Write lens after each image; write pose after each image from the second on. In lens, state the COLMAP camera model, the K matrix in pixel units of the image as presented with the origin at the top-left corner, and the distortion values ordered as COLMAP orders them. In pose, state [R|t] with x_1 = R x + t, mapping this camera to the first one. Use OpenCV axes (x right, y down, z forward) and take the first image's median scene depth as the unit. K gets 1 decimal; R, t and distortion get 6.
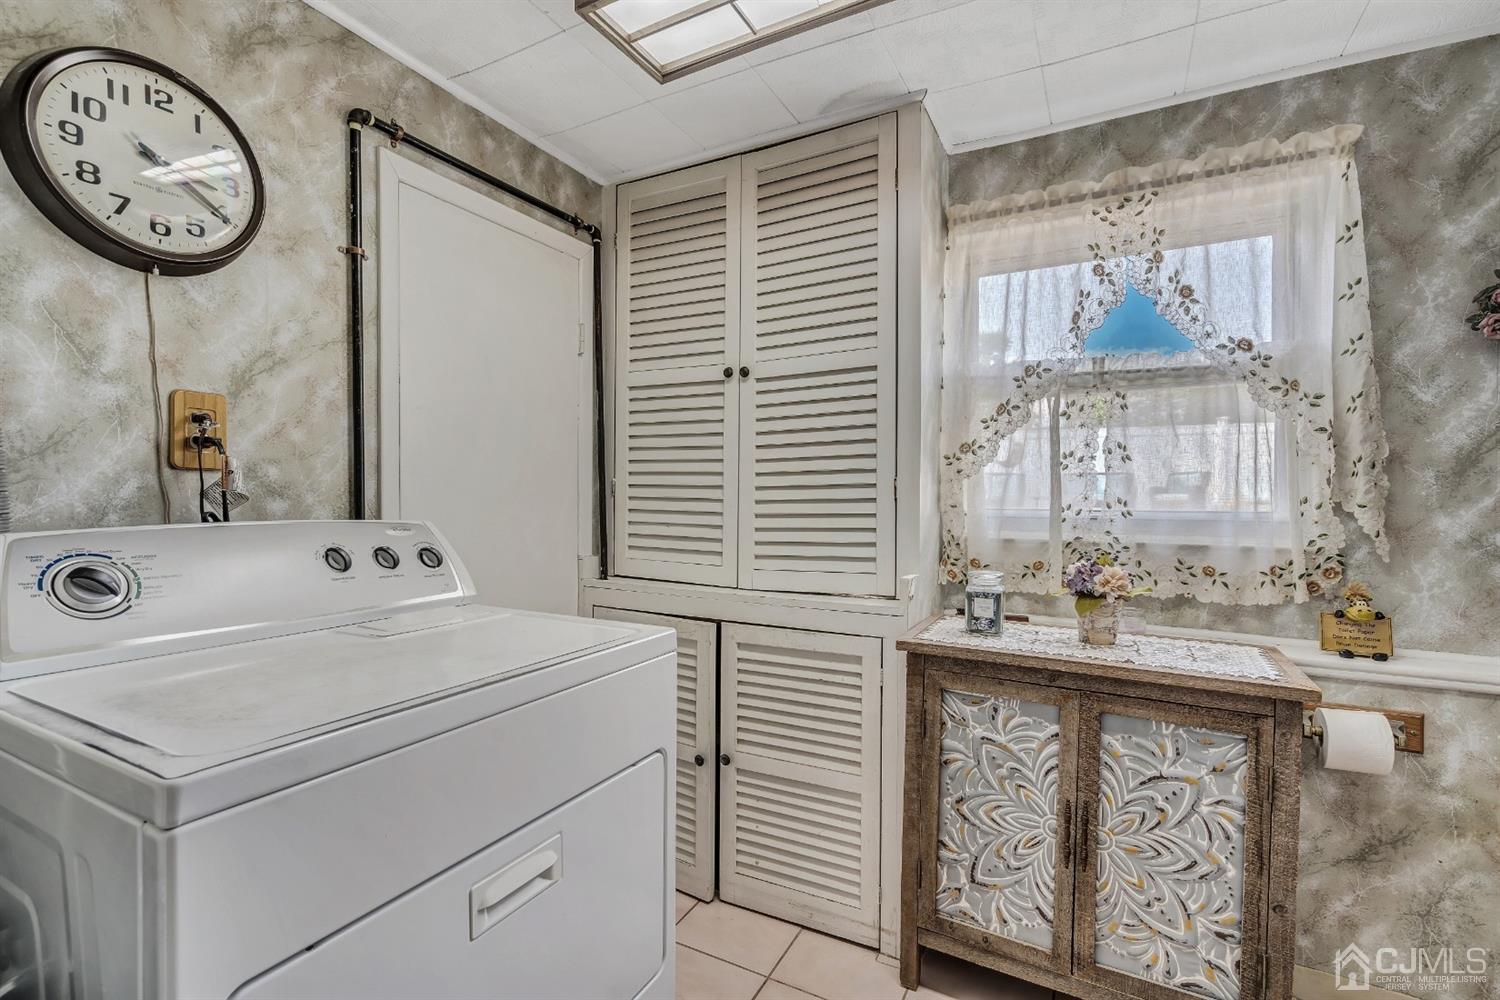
lens RADIAL K [[686.8, 0, 729.5], [0, 686.8, 502.6], [0, 0, 1]] dist [0.000623, 0.000233]
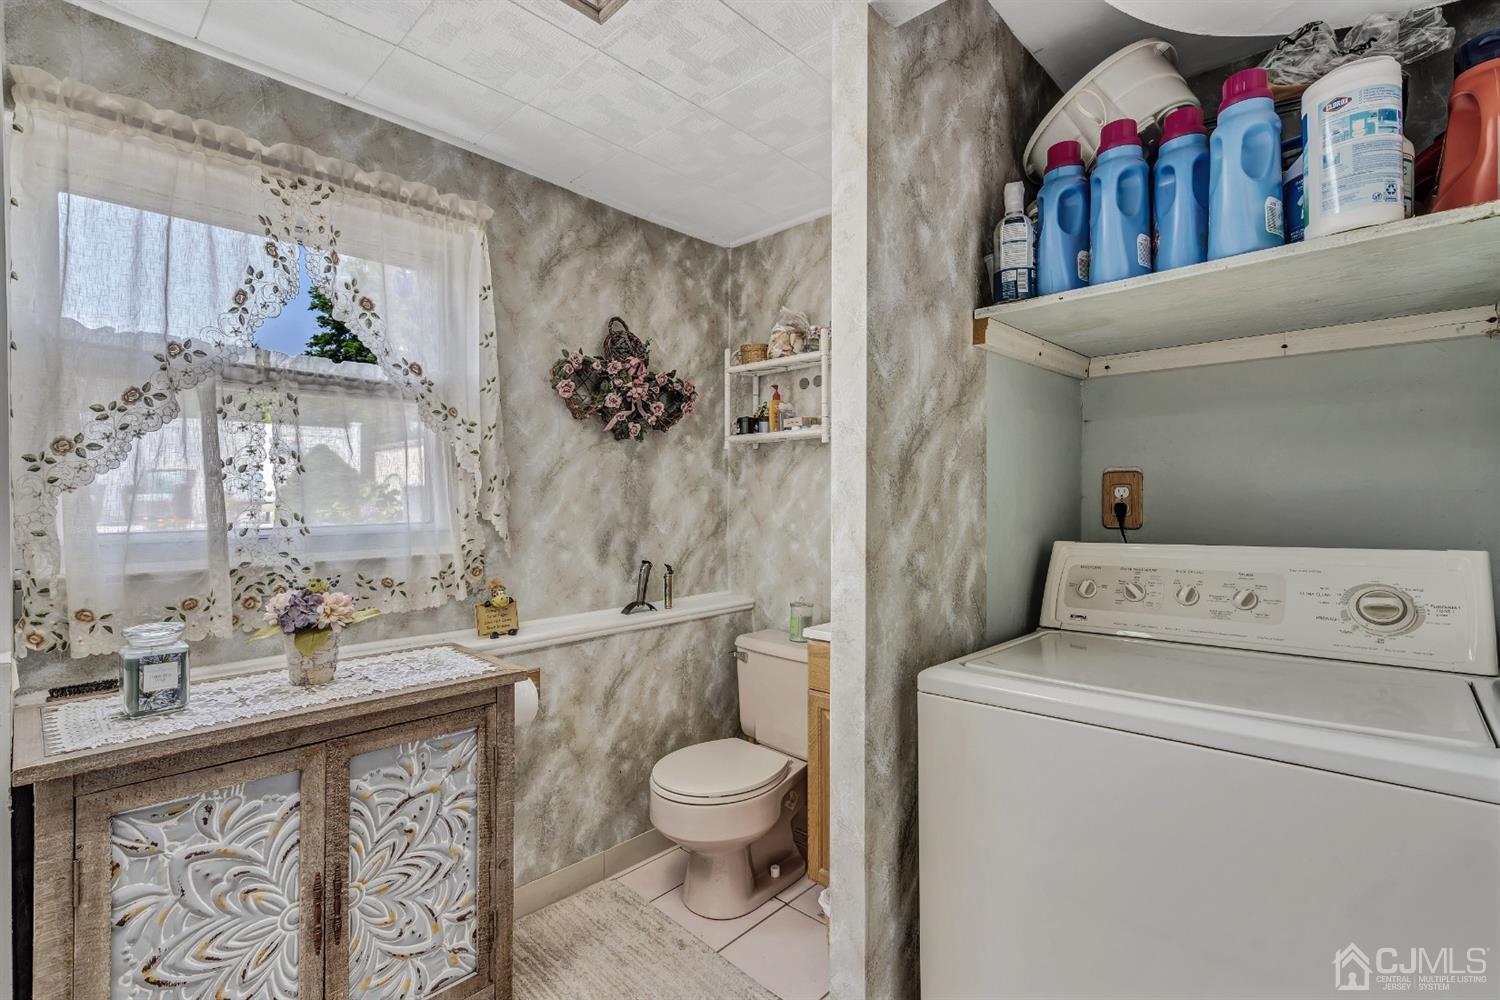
lens RADIAL K [[686.8, 0, 758.4], [0, 686.8, 501.7], [0, 0, 1]] dist [0.000623, 0.000233]
pose [[0.235517, -0.019657, 0.971671, -0.182437], [0.015830, 0.999740, 0.016388, -0.032007], [-0.971741, 0.011522, 0.235767, 0.239748]]
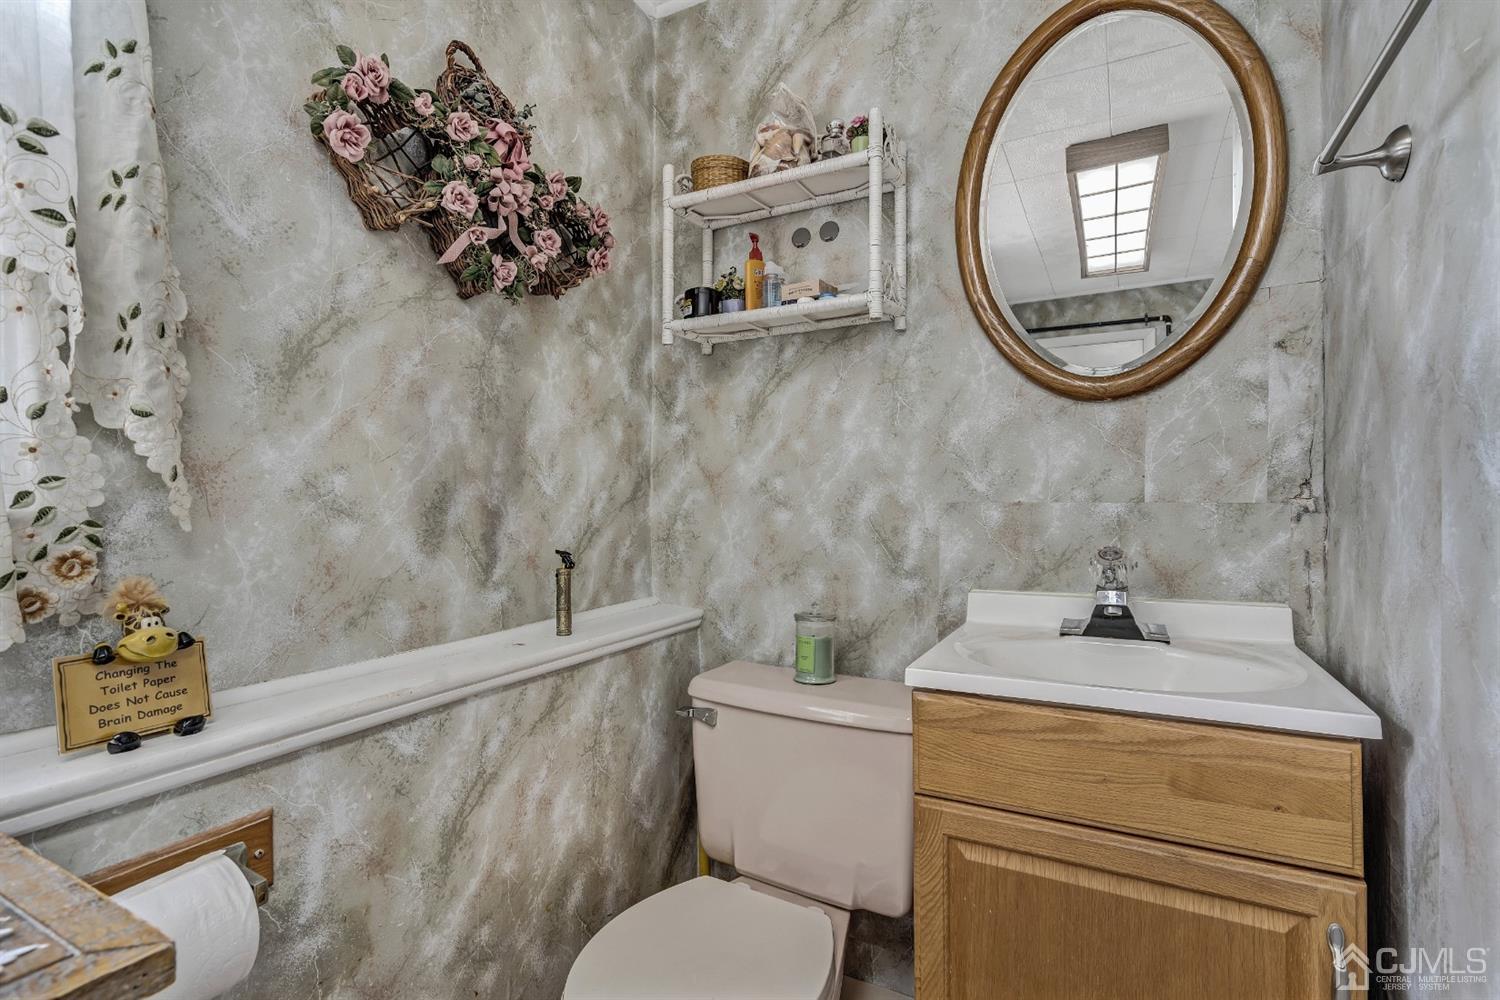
lens RADIAL K [[686.8, 0, 747.6], [0, 686.8, 501.6], [0, 0, 1]] dist [0.000623, 0.000233]
pose [[-0.020084, -0.009735, 0.999751, 0.440643], [0.015872, 0.999823, 0.010054, 0.066018], [-0.999672, 0.016070, -0.019926, 0.593746]]
